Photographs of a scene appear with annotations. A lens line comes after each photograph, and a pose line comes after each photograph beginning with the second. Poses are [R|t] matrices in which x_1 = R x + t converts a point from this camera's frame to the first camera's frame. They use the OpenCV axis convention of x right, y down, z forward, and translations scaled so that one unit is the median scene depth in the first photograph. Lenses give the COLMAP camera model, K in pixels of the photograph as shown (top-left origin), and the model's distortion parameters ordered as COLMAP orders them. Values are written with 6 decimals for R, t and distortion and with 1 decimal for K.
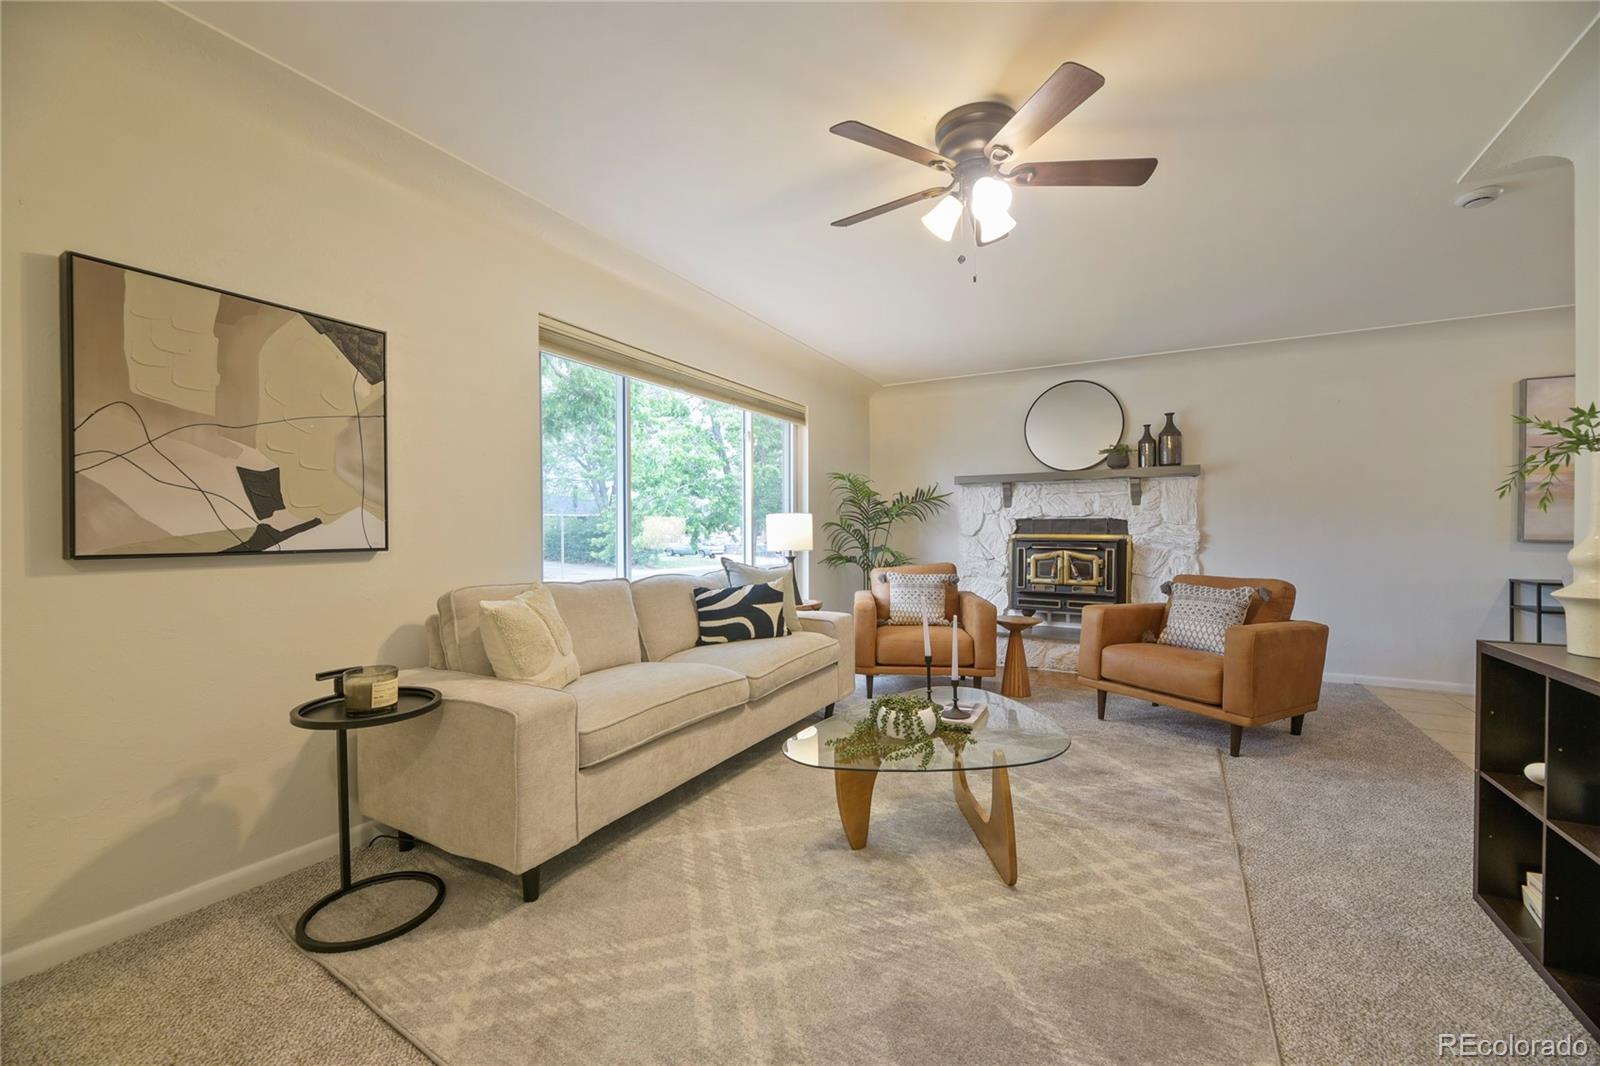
lens RADIAL K [[651.9, 0, 802.4], [0, 651.9, 537.8], [0, 0, 1]] dist [-0.001452, -0.000333]
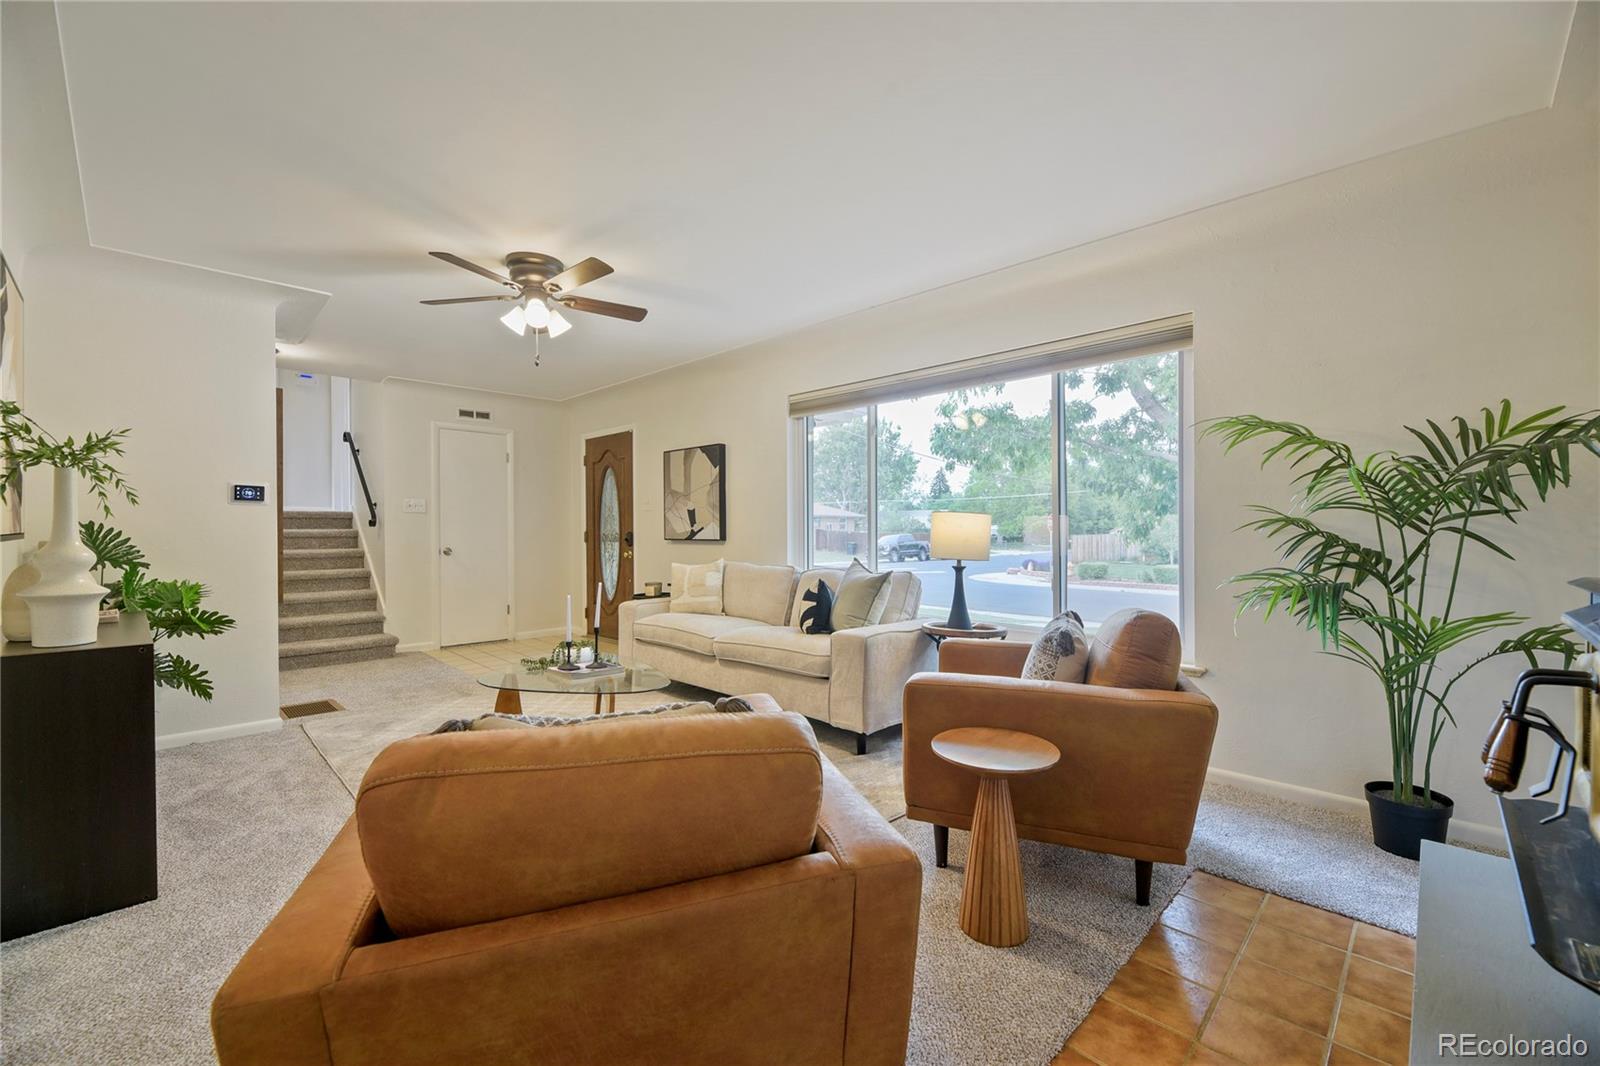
lens RADIAL K [[651.9, 0, 801.3], [0, 651.9, 535.2], [0, 0, 1]] dist [-0.001452, -0.000333]
pose [[-0.238660, 0.004939, -0.971091, 1.703927], [-0.004734, 0.999969, 0.006250, -0.016332], [0.971092, 0.006088, -0.238629, 2.092109]]
